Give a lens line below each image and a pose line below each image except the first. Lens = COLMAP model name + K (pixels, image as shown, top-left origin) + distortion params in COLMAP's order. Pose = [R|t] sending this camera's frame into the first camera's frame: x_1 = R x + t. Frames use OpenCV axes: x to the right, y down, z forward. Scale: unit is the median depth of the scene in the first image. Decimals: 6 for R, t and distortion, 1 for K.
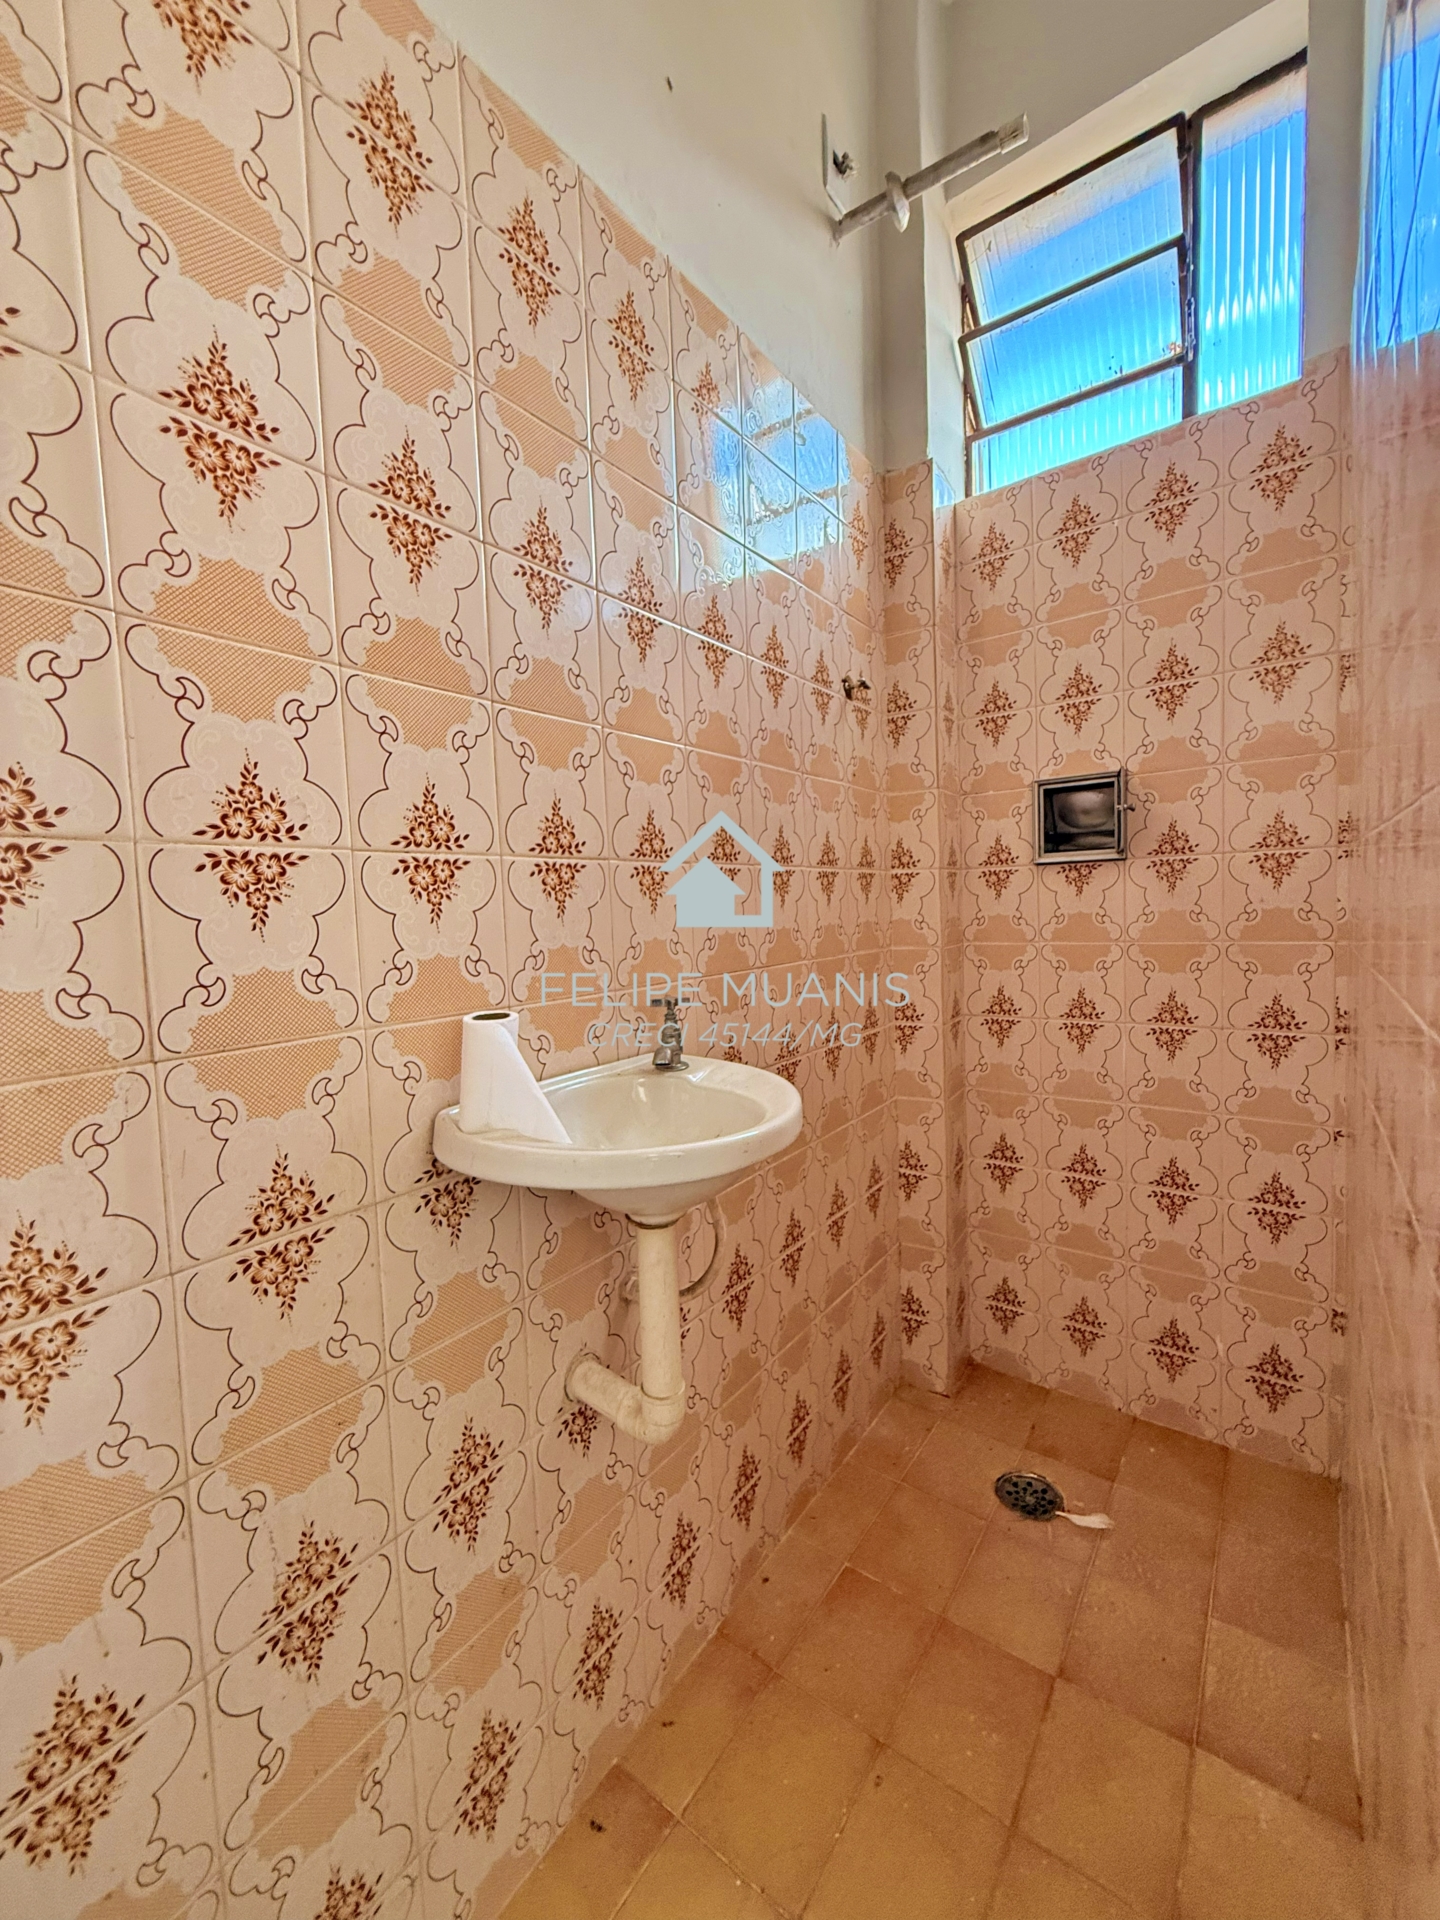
lens RADIAL K [[766.4, 0, 720.0], [0, 766.4, 960.0], [0, 0, 1]] dist [-0.002187, -0.000198]
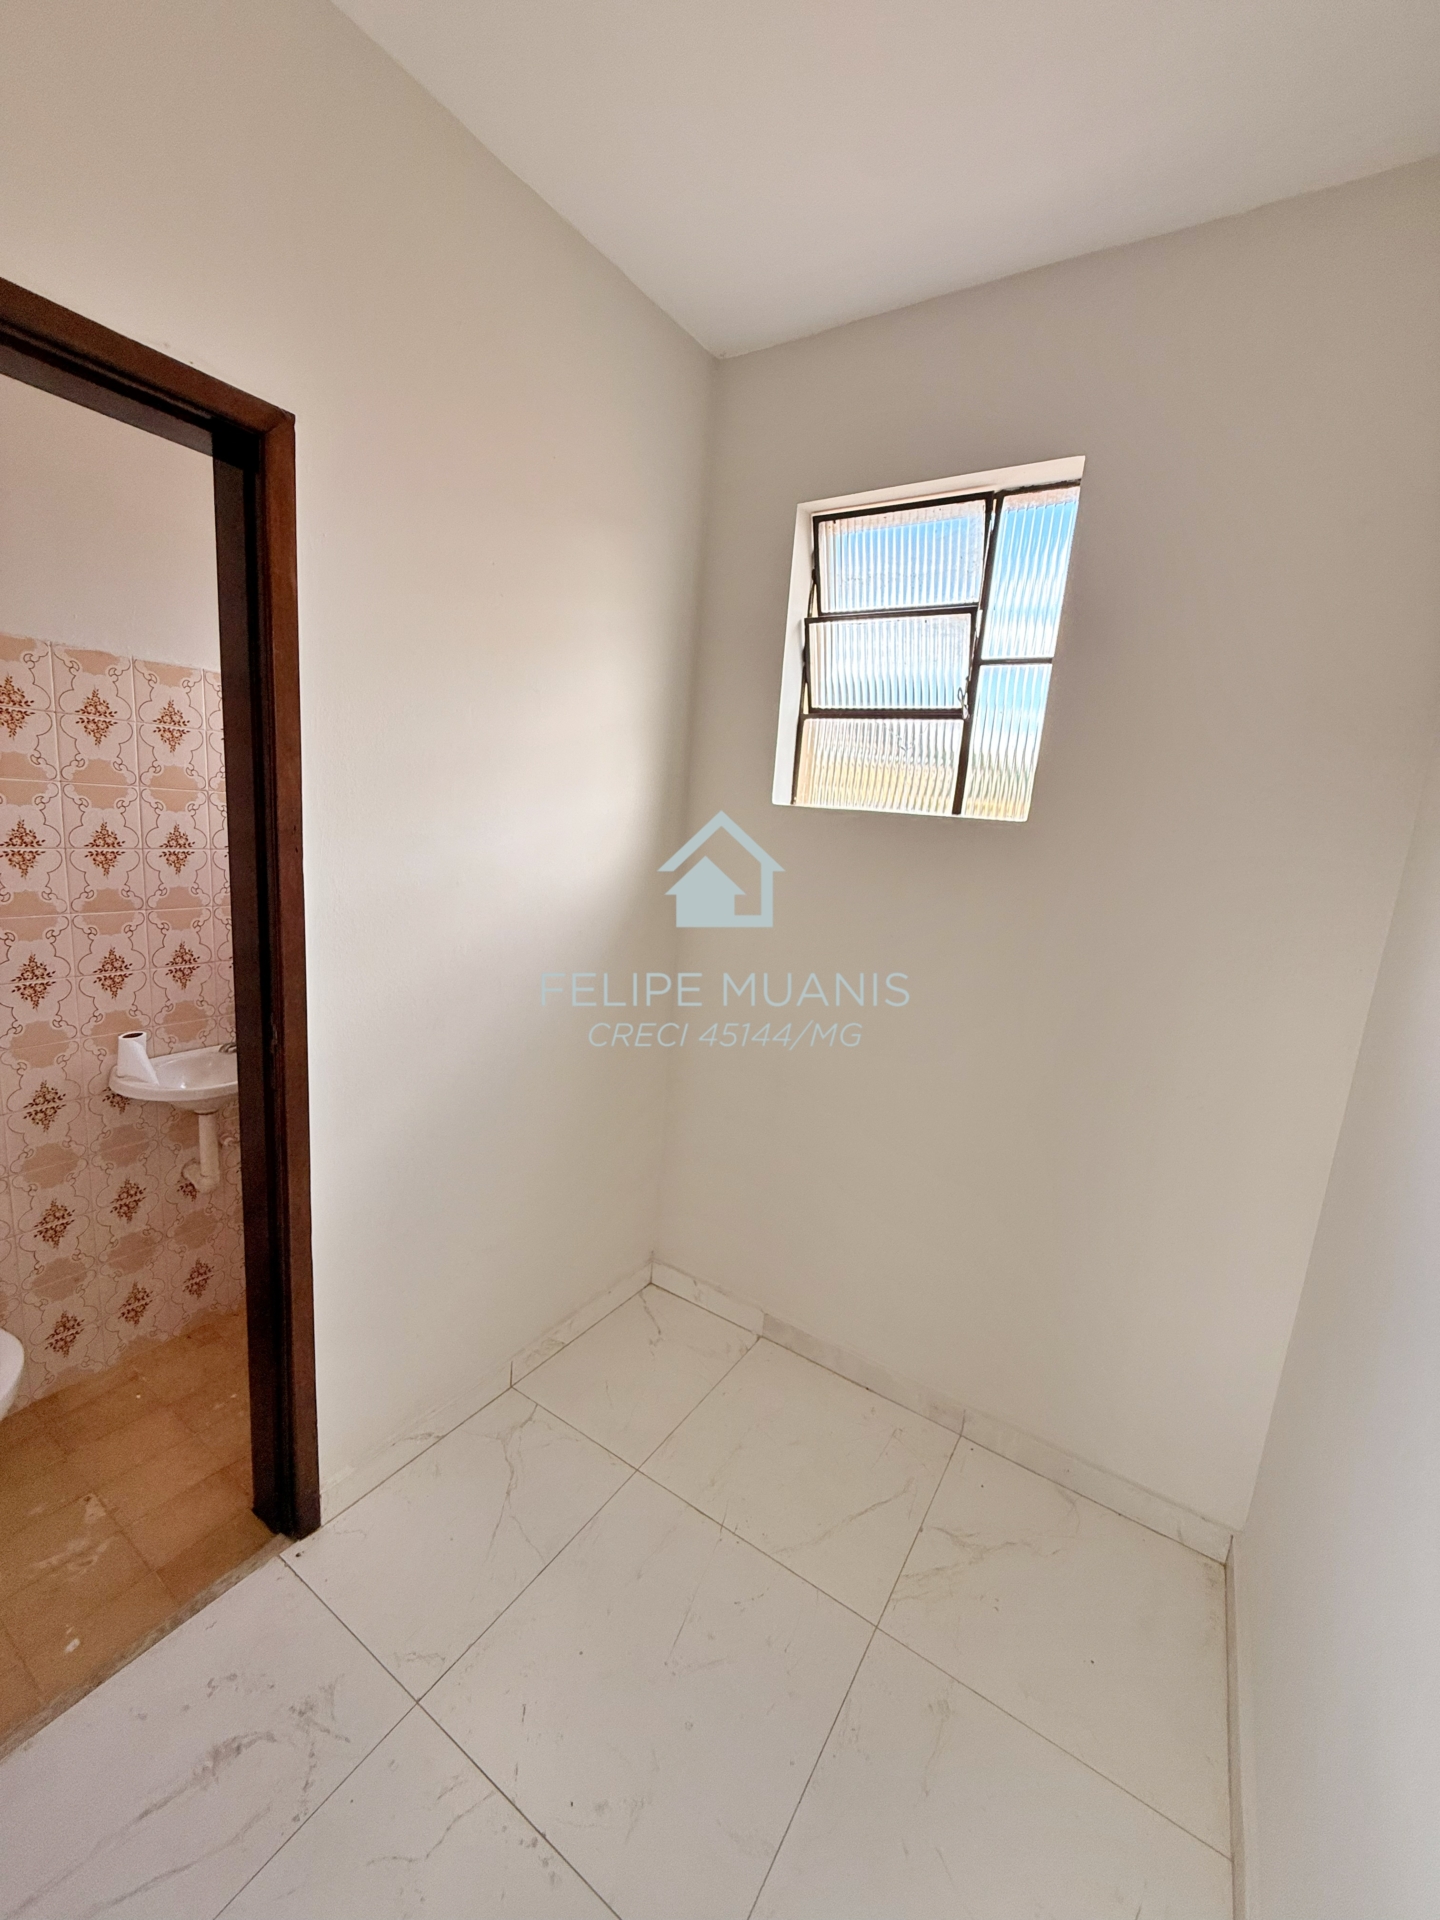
lens RADIAL K [[766.4, 0, 720.0], [0, 766.4, 960.0], [0, 0, 1]] dist [-0.002187, -0.000198]
pose [[0.992496, 0.101900, 0.067593, 1.646510], [-0.109160, 0.987439, 0.114228, -0.768490], [-0.055104, -0.120749, 0.991152, -1.882754]]
